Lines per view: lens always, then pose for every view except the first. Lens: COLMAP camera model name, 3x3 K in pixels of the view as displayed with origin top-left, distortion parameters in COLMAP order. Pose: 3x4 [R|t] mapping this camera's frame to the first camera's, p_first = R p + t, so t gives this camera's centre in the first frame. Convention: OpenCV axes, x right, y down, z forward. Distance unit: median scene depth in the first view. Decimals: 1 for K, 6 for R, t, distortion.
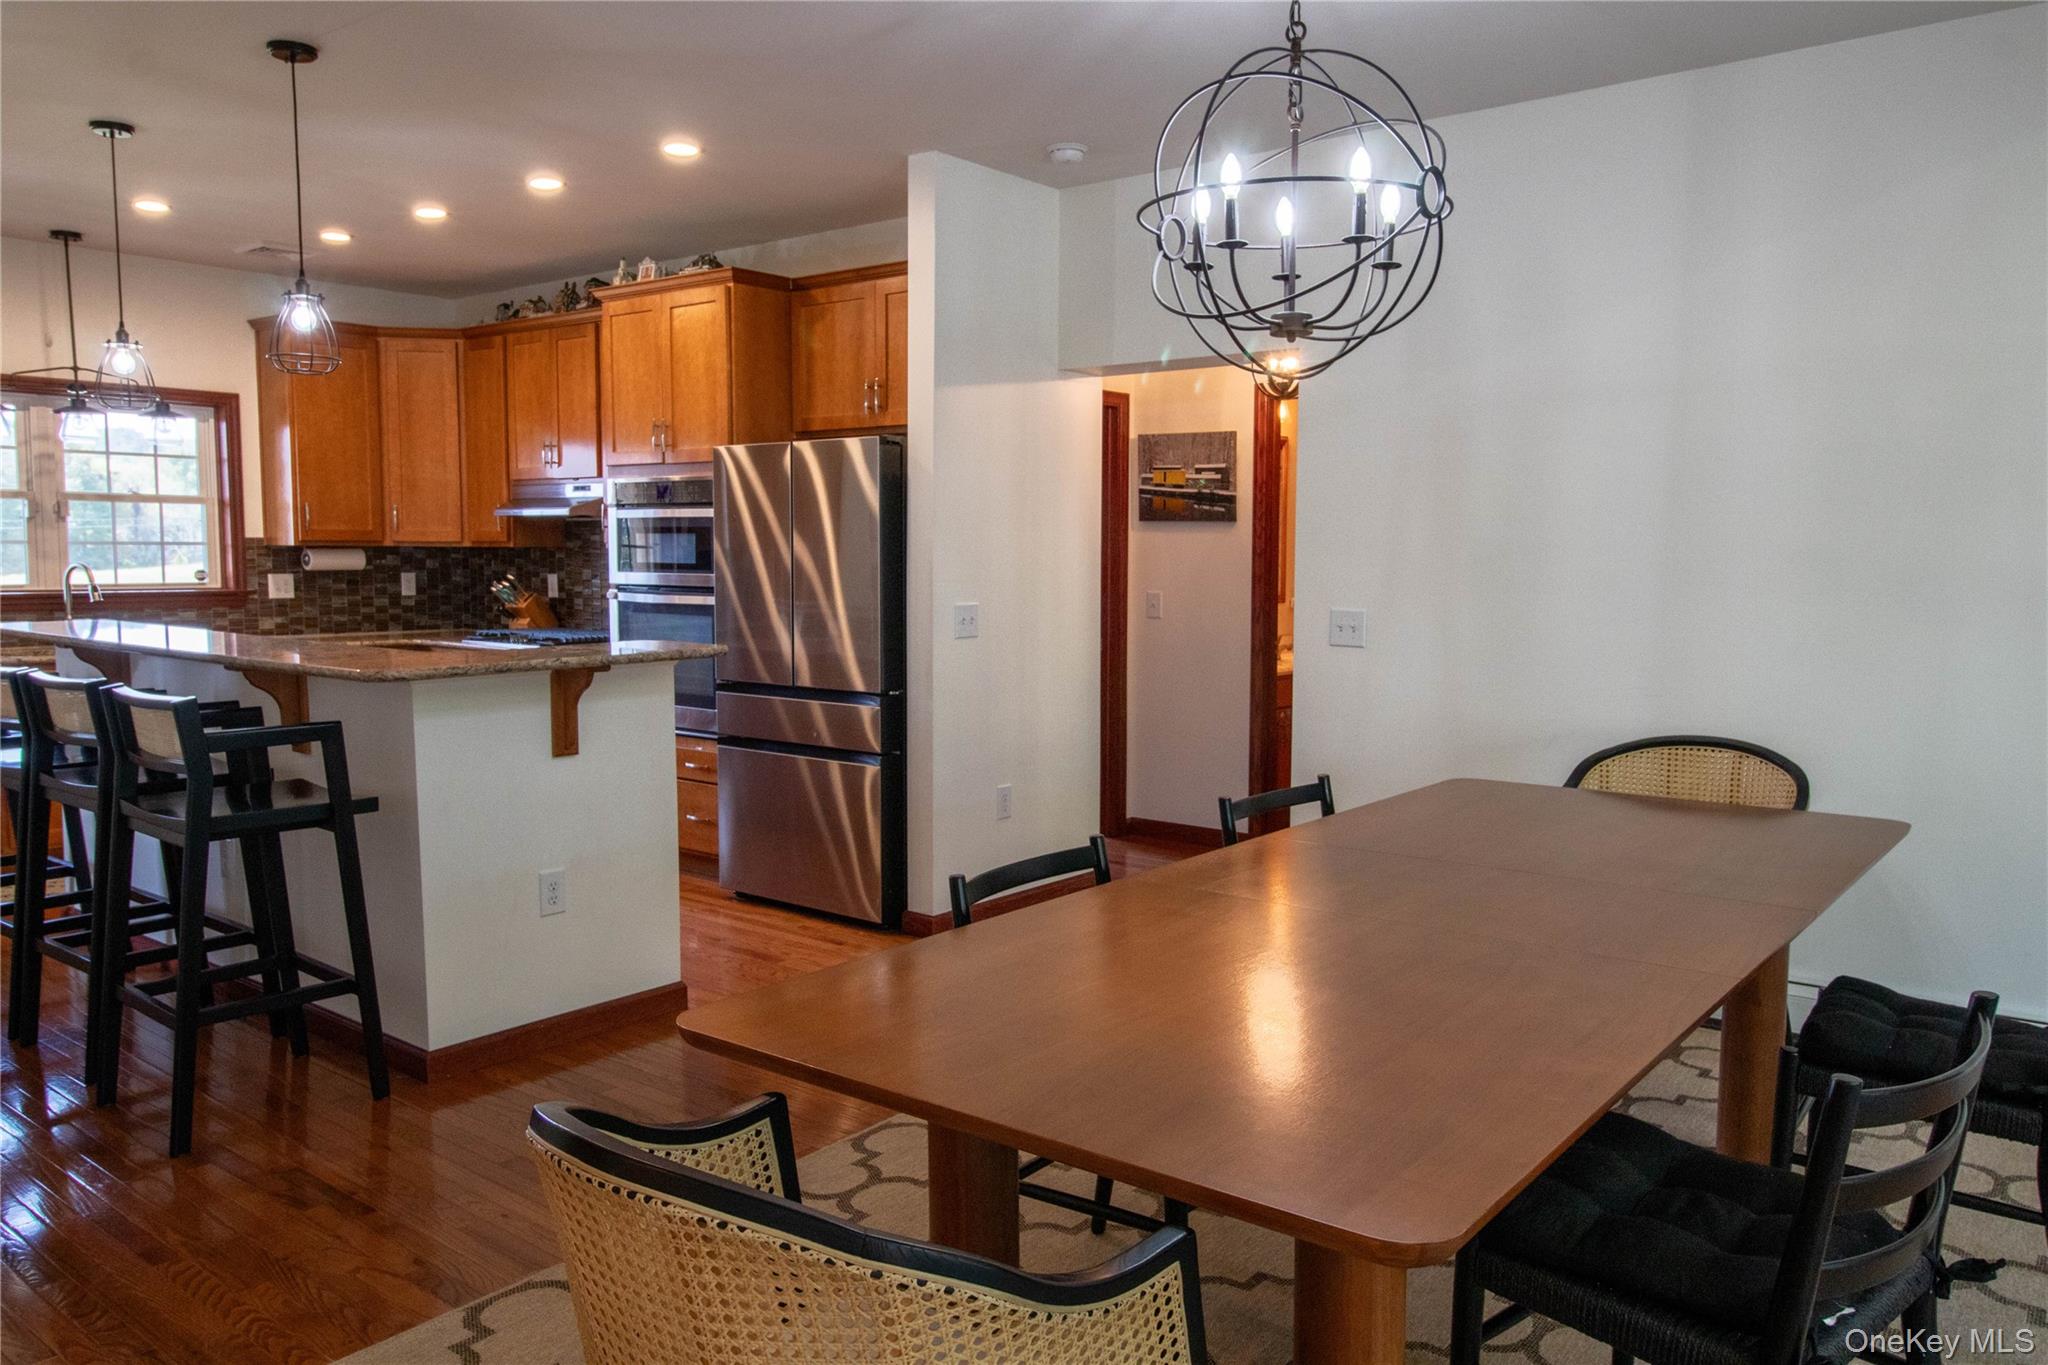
lens RADIAL K [[1505.8, 0, 1022.3], [0, 1505.8, 688.7], [0, 0, 1]] dist [0.001035, -0.000059]
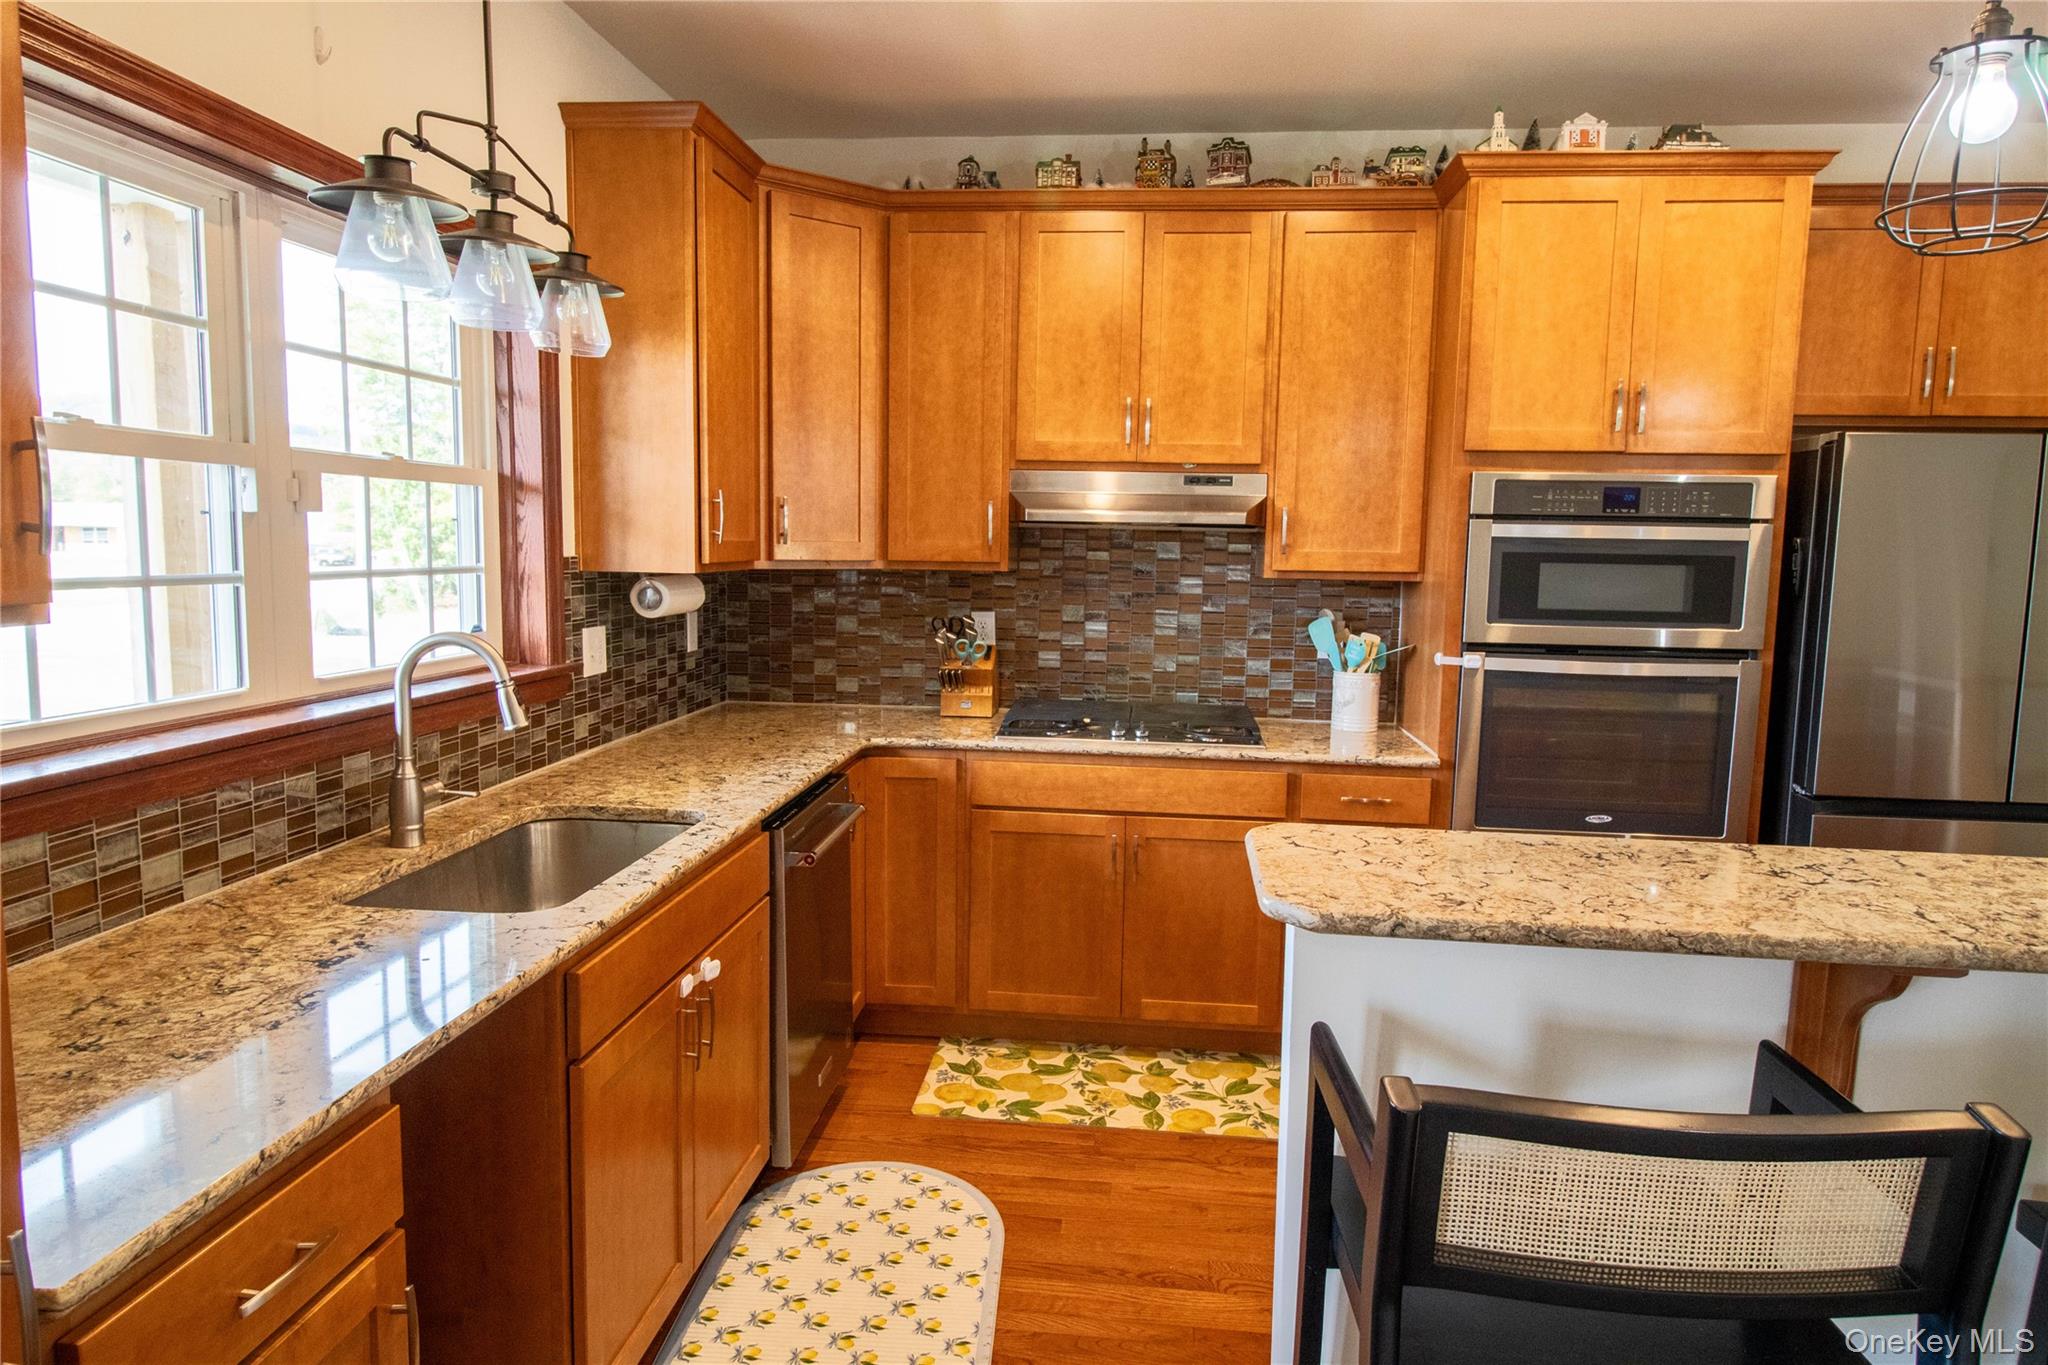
lens RADIAL K [[1276.0, 0, 1025.2], [0, 1276.0, 675.3], [0, 0, 1]] dist [-0.002611, 0.000538]
pose [[0.841971, -0.048209, 0.537365, -0.609096], [0.038207, 0.998827, 0.029743, -0.067687], [-0.538169, -0.004511, 0.842825, 0.567862]]
